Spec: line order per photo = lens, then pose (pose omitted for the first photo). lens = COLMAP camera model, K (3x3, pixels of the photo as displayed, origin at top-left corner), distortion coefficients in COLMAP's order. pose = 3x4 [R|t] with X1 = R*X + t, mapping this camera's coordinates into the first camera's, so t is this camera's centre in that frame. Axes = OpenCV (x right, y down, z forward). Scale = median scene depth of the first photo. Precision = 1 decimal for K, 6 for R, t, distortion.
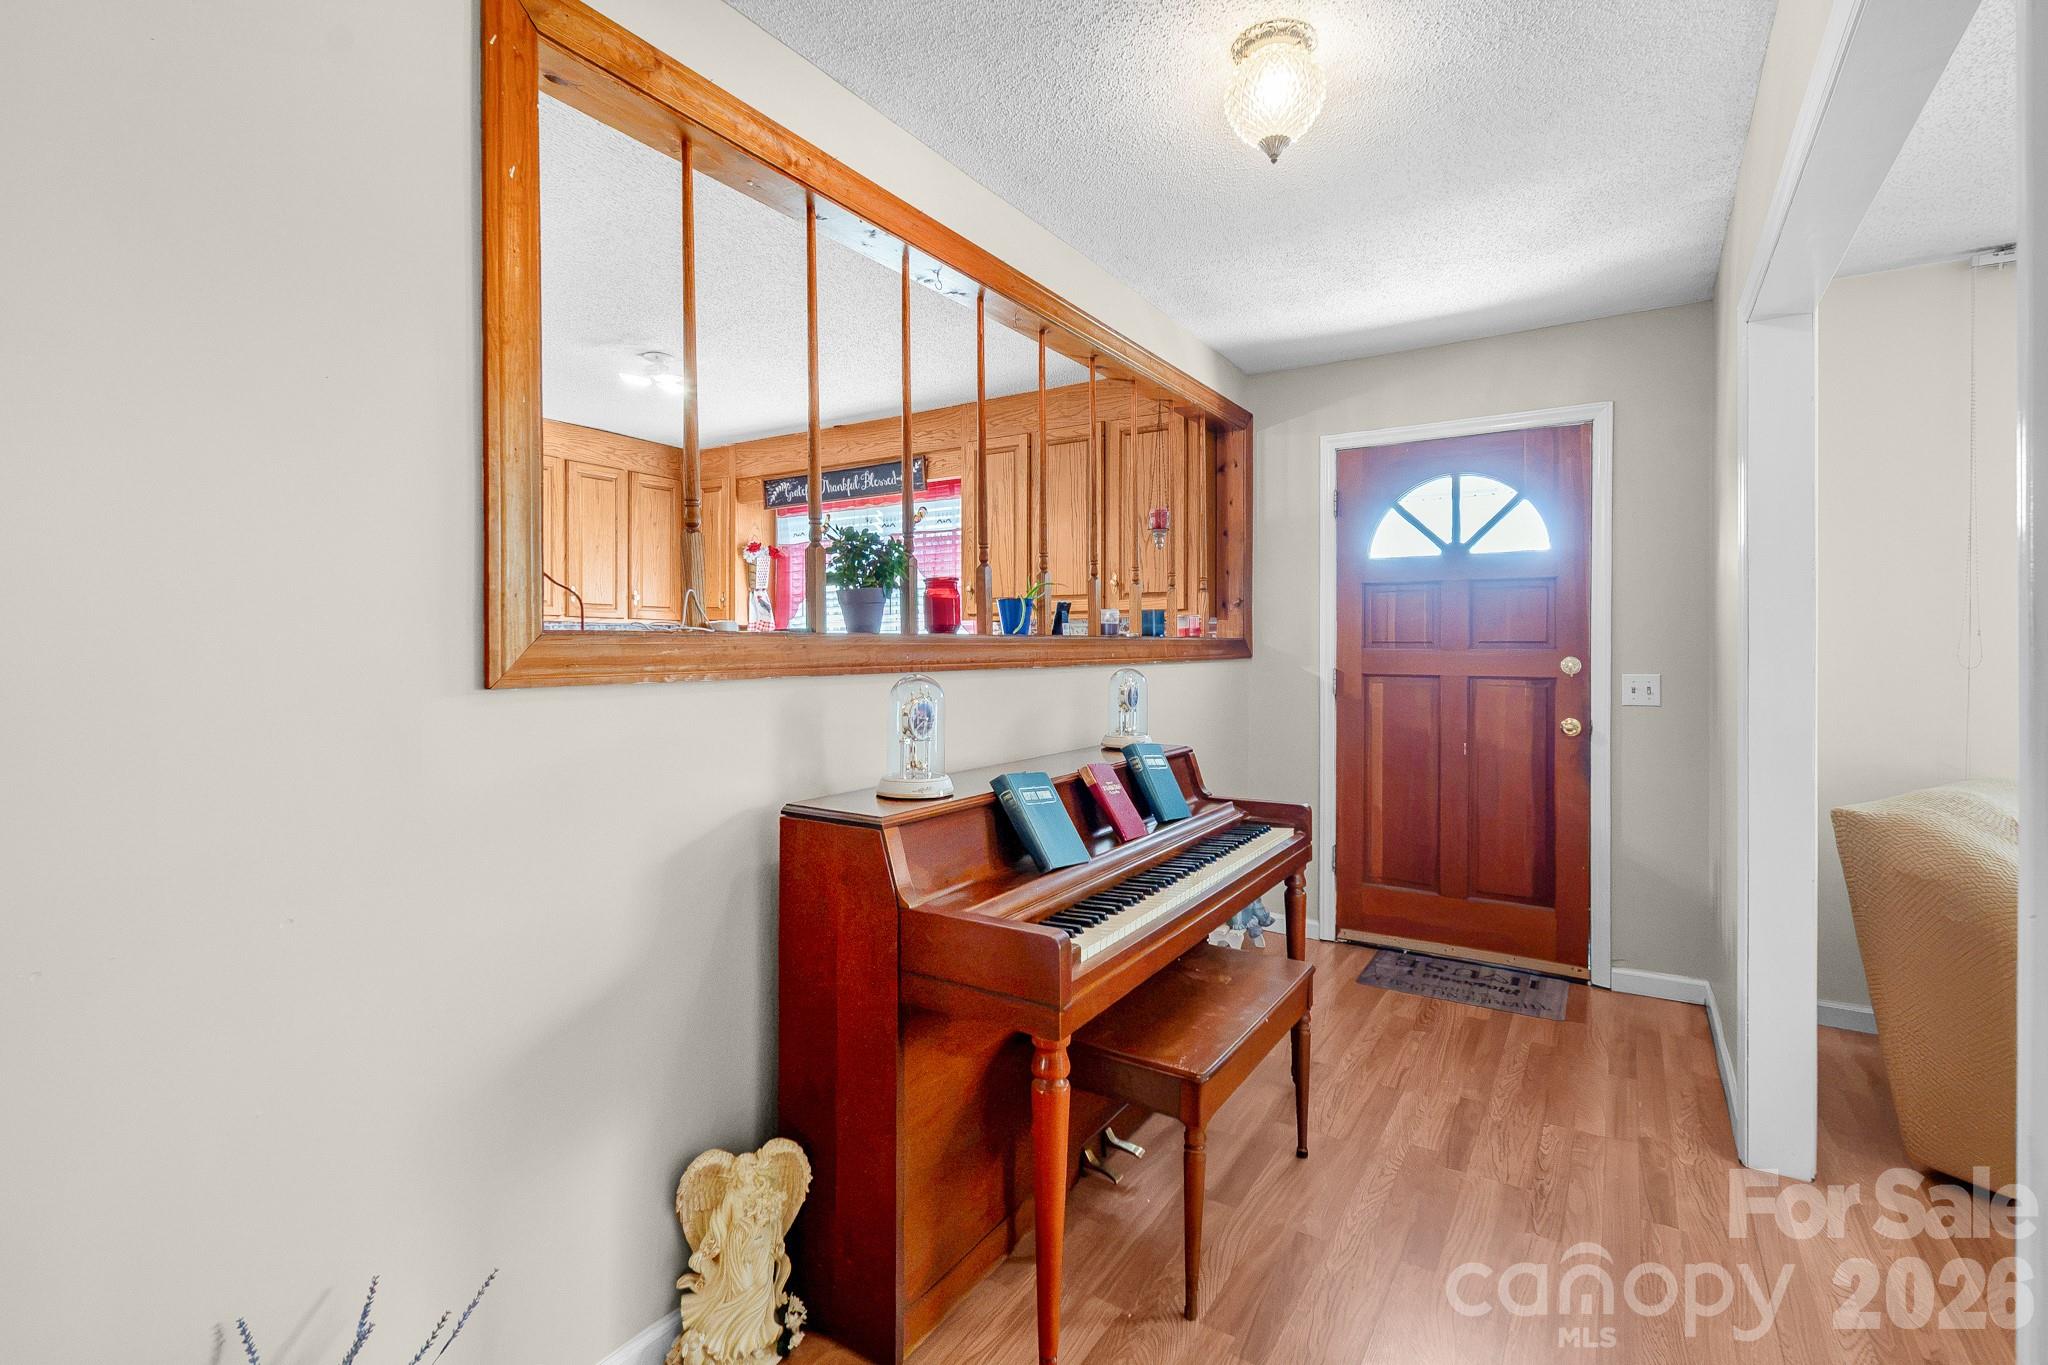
lens RADIAL K [[946.1, 0, 1024.3], [0, 946.1, 650.5], [0, 0, 1]] dist [0.017169, -0.007070]
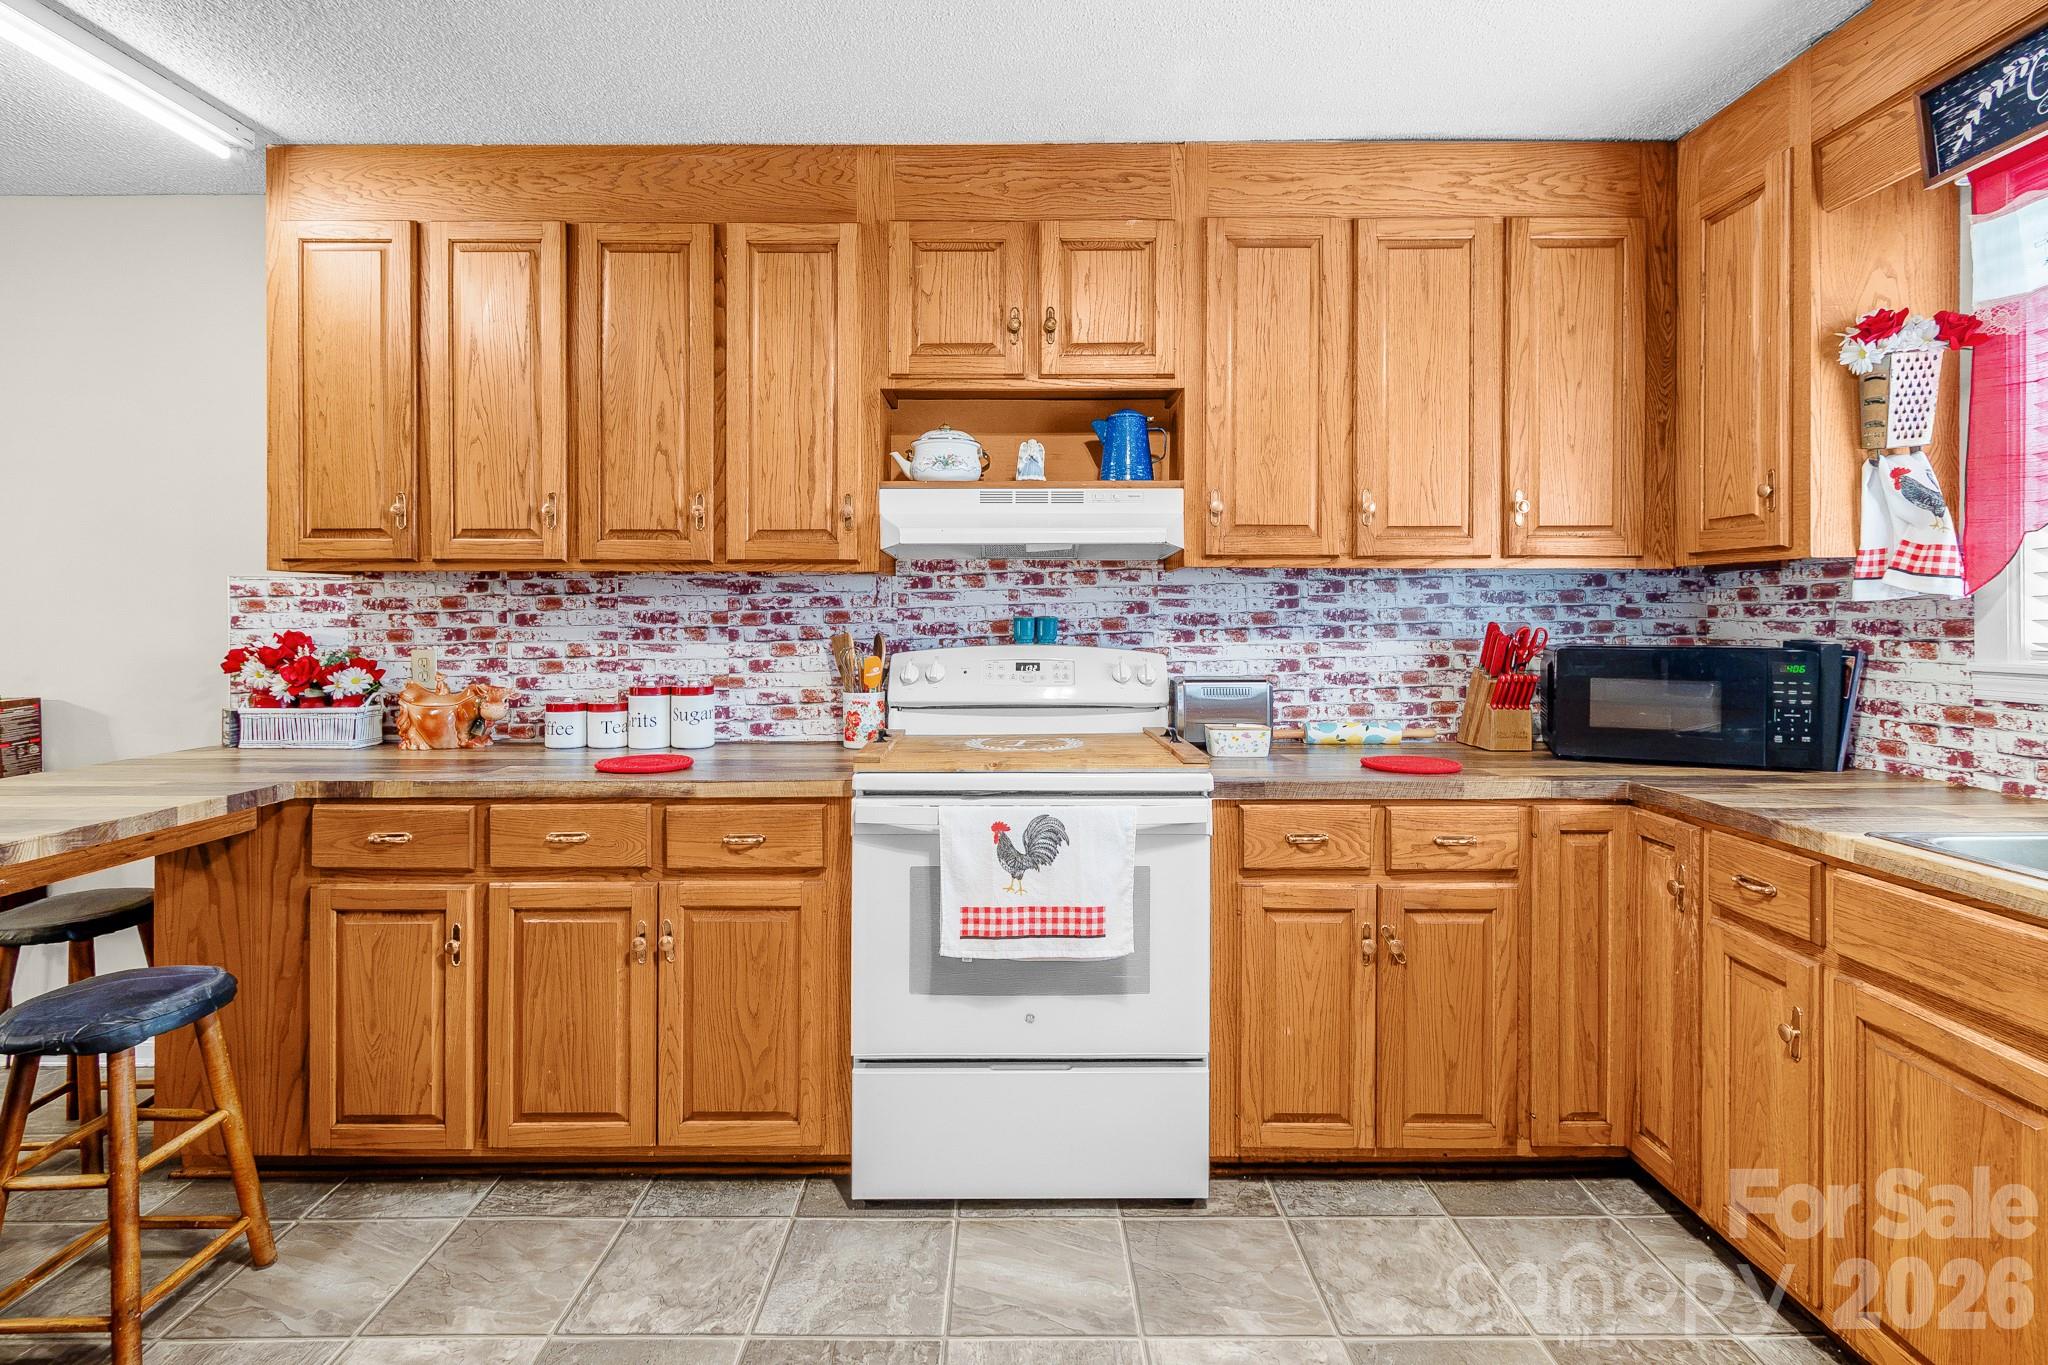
lens RADIAL K [[946.1, 0, 1030.8], [0, 946.1, 626.7], [0, 0, 1]] dist [0.017169, -0.007070]
pose [[0.575540, -0.006891, -0.817745, -0.189120], [0.008488, 0.999961, -0.002453, -0.003193], [0.817730, -0.005529, 0.575576, 0.578328]]
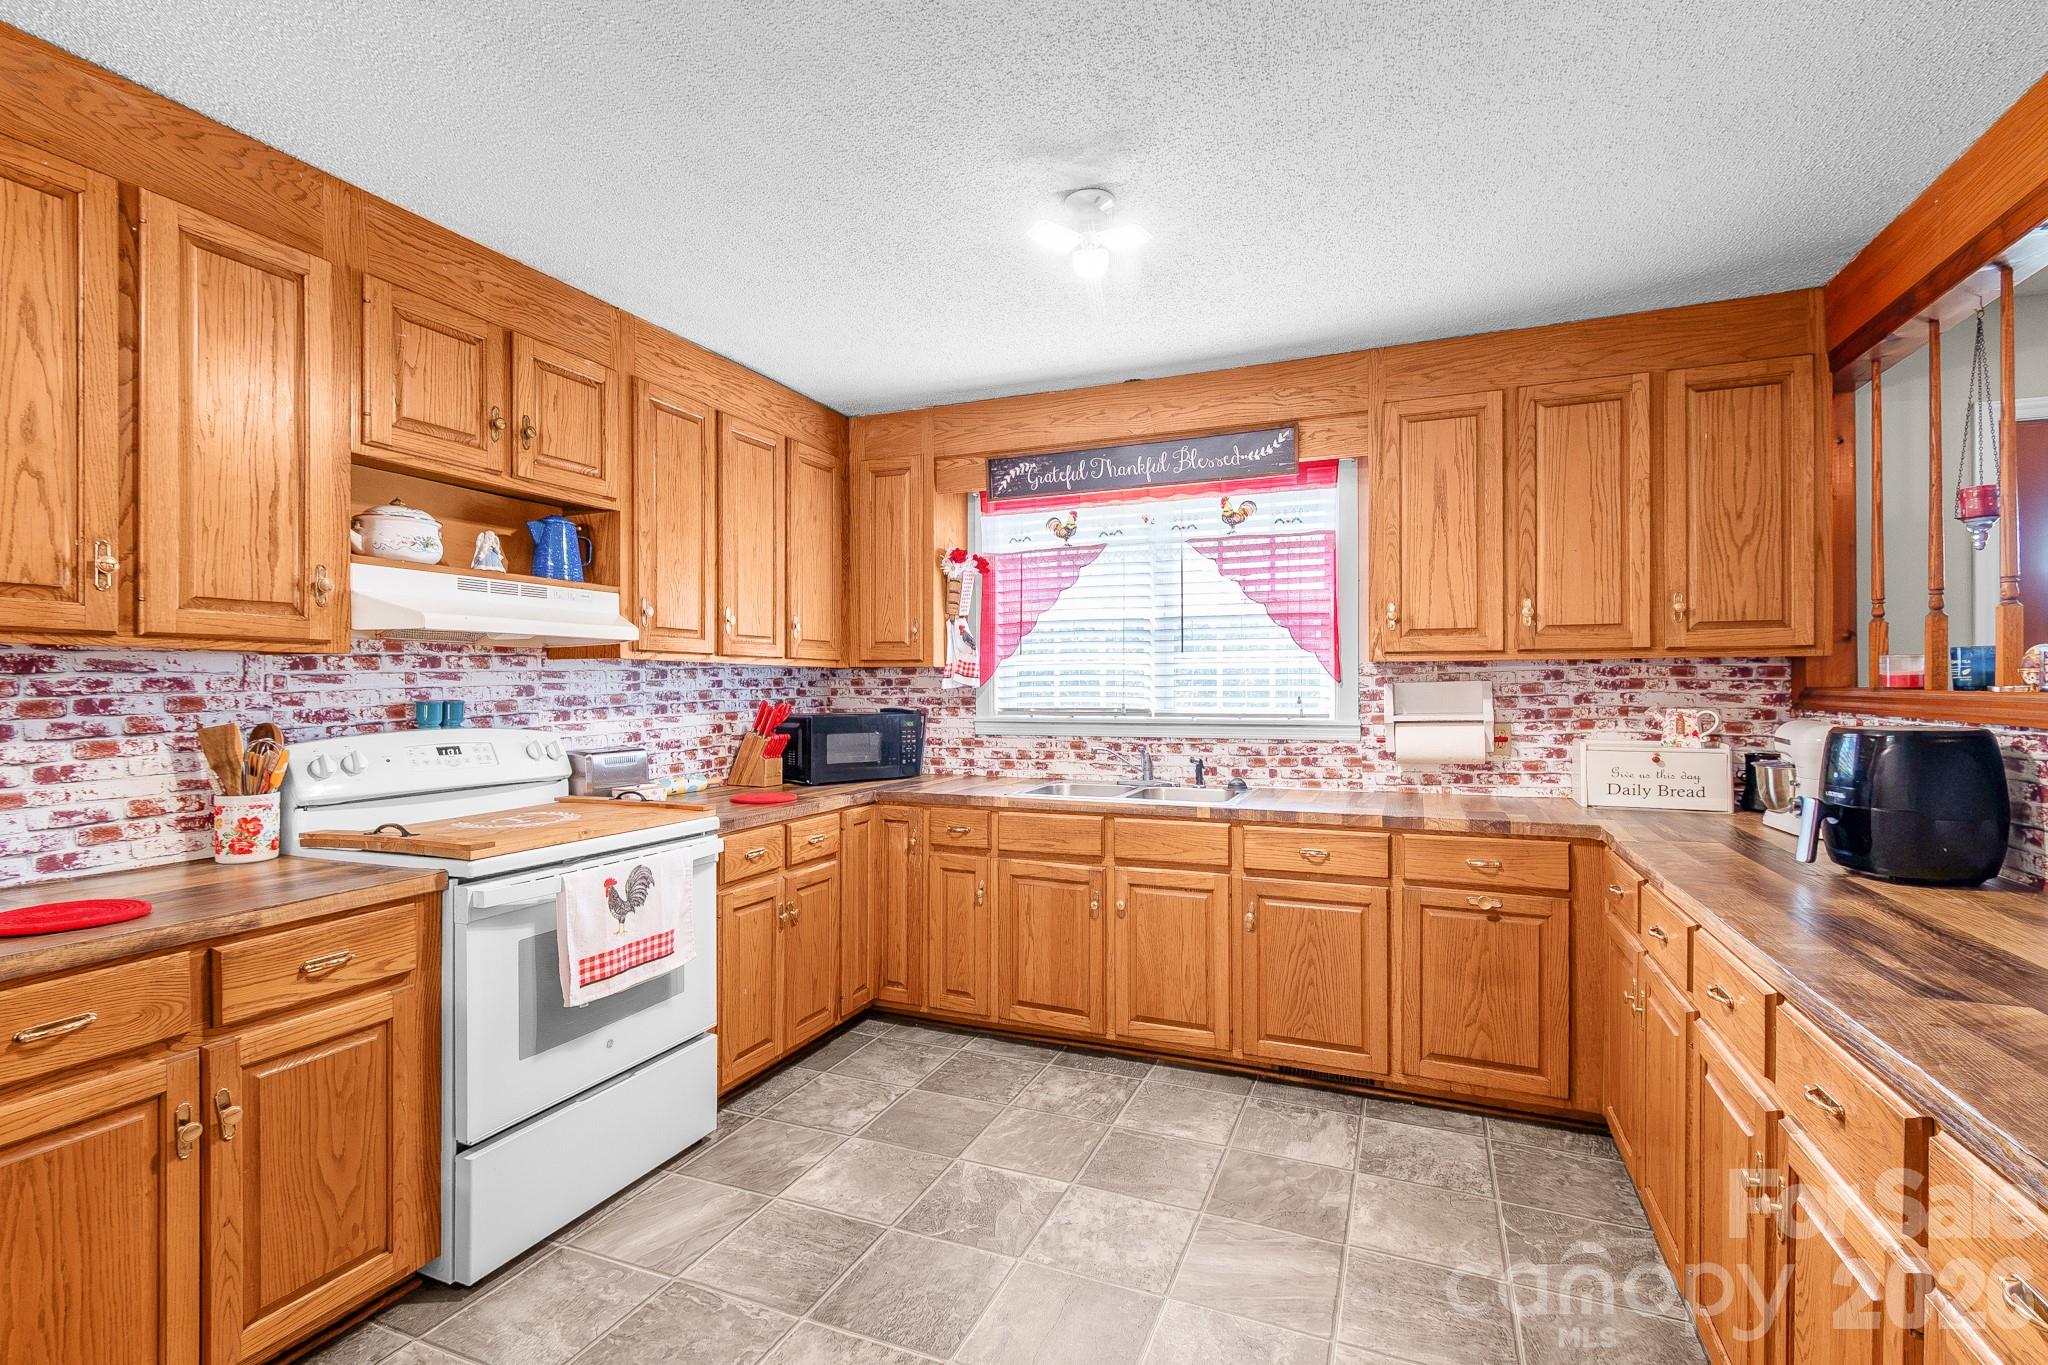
lens RADIAL K [[946.1, 0, 1025.4], [0, 946.1, 691.8], [0, 0, 1]] dist [0.017169, -0.007070]
pose [[0.976661, -0.014819, 0.214273, -0.403575], [0.013202, 0.999873, 0.008975, -0.014663], [-0.214379, -0.005937, 0.976733, 0.317361]]
